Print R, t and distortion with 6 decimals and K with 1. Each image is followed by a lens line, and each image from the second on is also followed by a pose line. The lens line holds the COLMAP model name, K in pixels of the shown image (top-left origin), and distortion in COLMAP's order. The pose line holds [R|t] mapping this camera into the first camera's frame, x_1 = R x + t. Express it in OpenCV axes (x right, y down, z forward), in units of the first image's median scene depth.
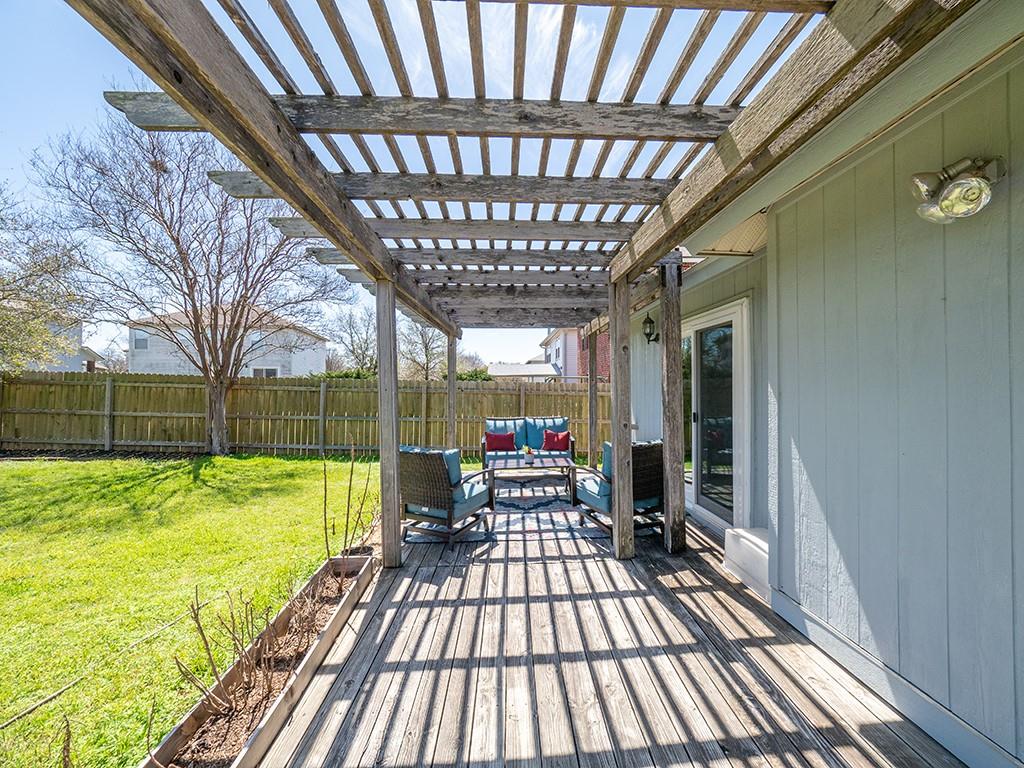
lens RADIAL K [[431.0, 0, 516.6], [0, 431.0, 383.8], [0, 0, 1]] dist [-0.003364, -0.002024]
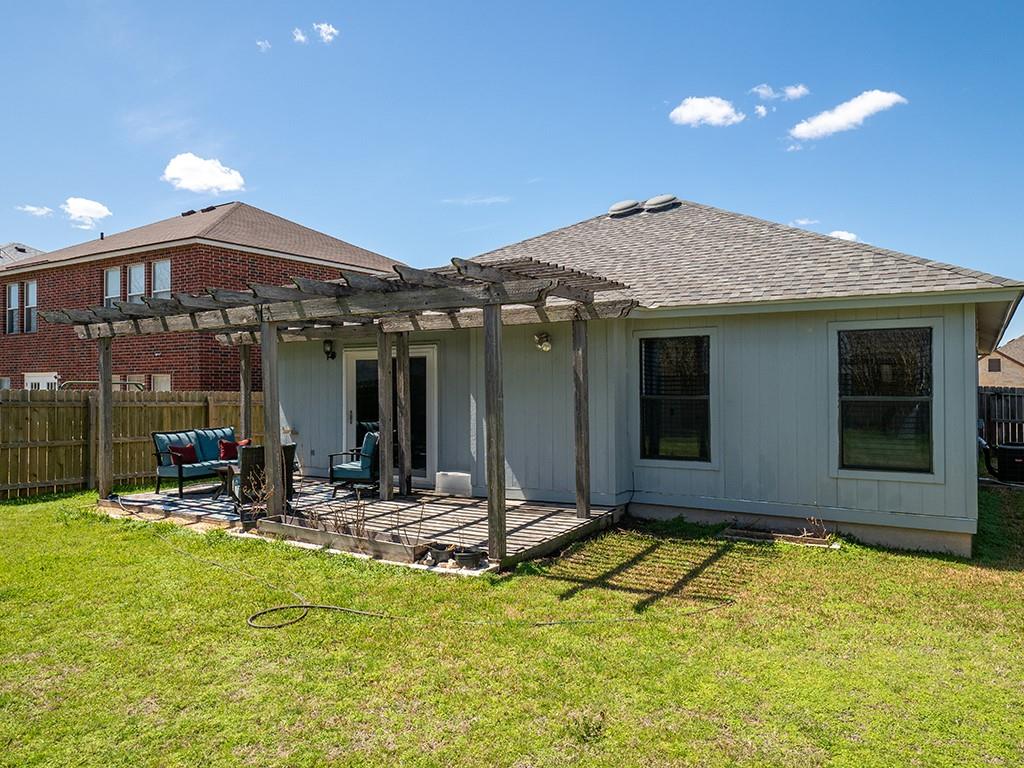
lens RADIAL K [[750.6, 0, 509.4], [0, 750.6, 384.9], [0, 0, 1]] dist [-0.001469, -0.003309]
pose [[0.550543, 0.002889, 0.834802, -1.393396], [-0.001686, 0.999996, -0.002349, -0.022048], [-0.834805, -0.000114, 0.550546, -0.690600]]
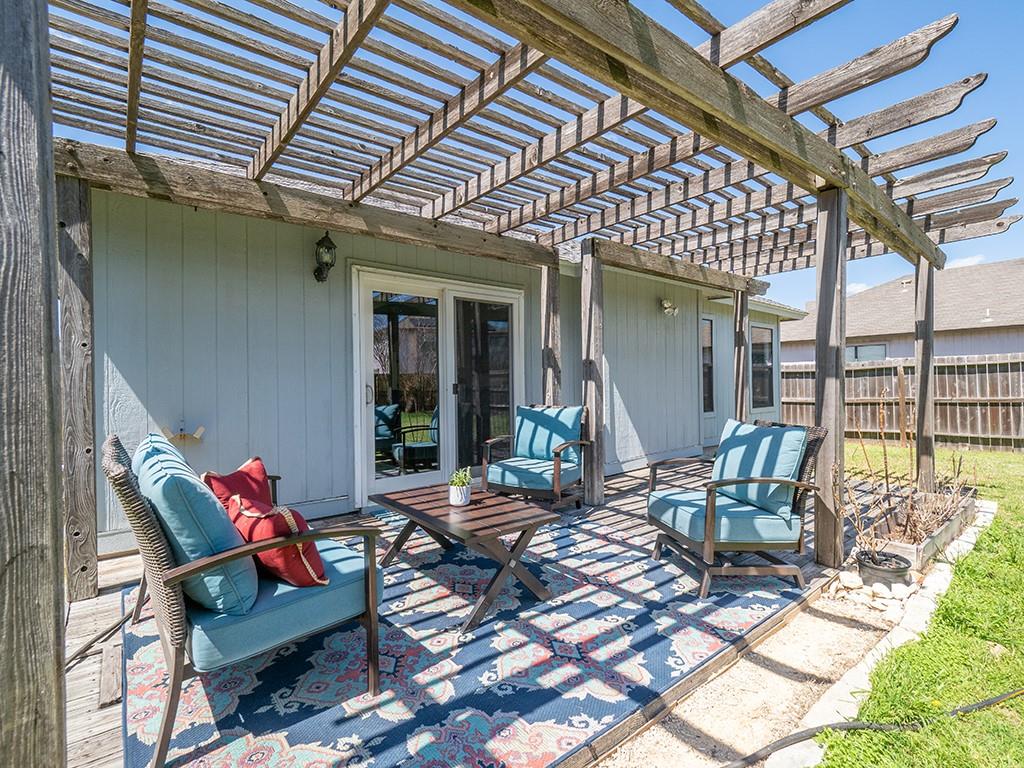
lens RADIAL K [[487.3, 0, 520.9], [0, 487.3, 385.9], [0, 0, 1]] dist [0.000014, 0.000000]
pose [[-0.630986, 0.008255, 0.775751, -0.466362], [0.012055, 0.999927, -0.000835, 0.068147], [-0.775701, 0.008825, -0.631039, 1.461205]]
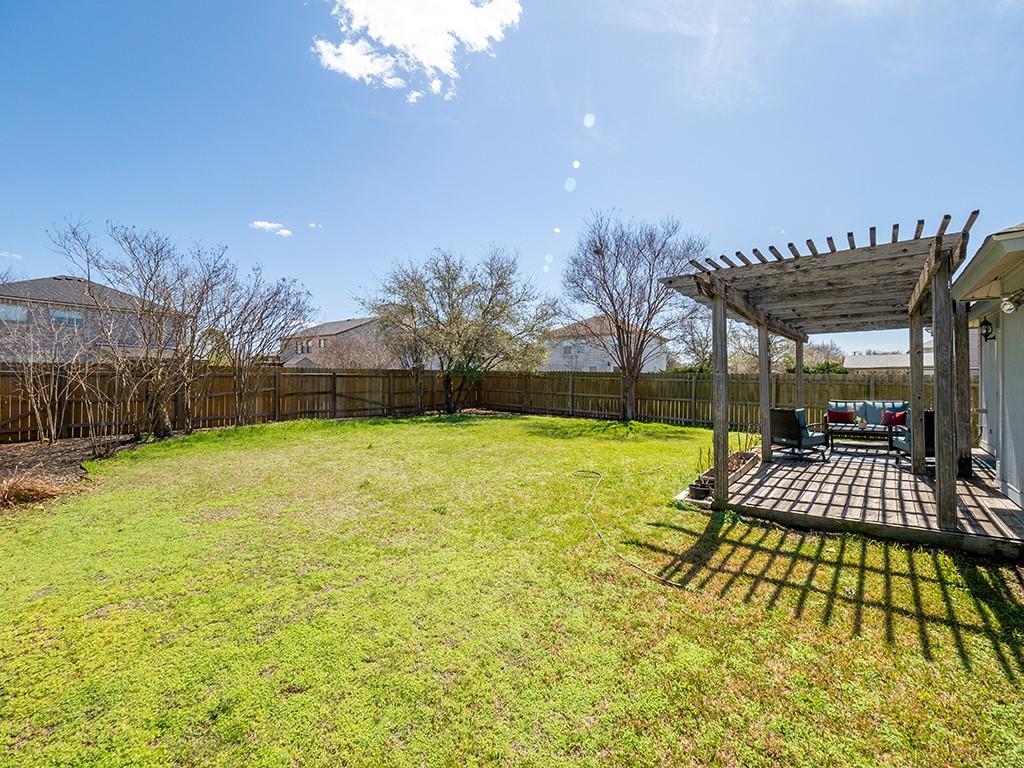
lens RADIAL K [[431.0, 0, 517.7], [0, 431.0, 377.5], [0, 0, 1]] dist [-0.003364, -0.002024]
pose [[0.748129, -0.004313, -0.663539, 0.139137], [0.002373, 0.999990, -0.003825, 0.013945], [0.663549, 0.001287, 0.748132, -0.980557]]
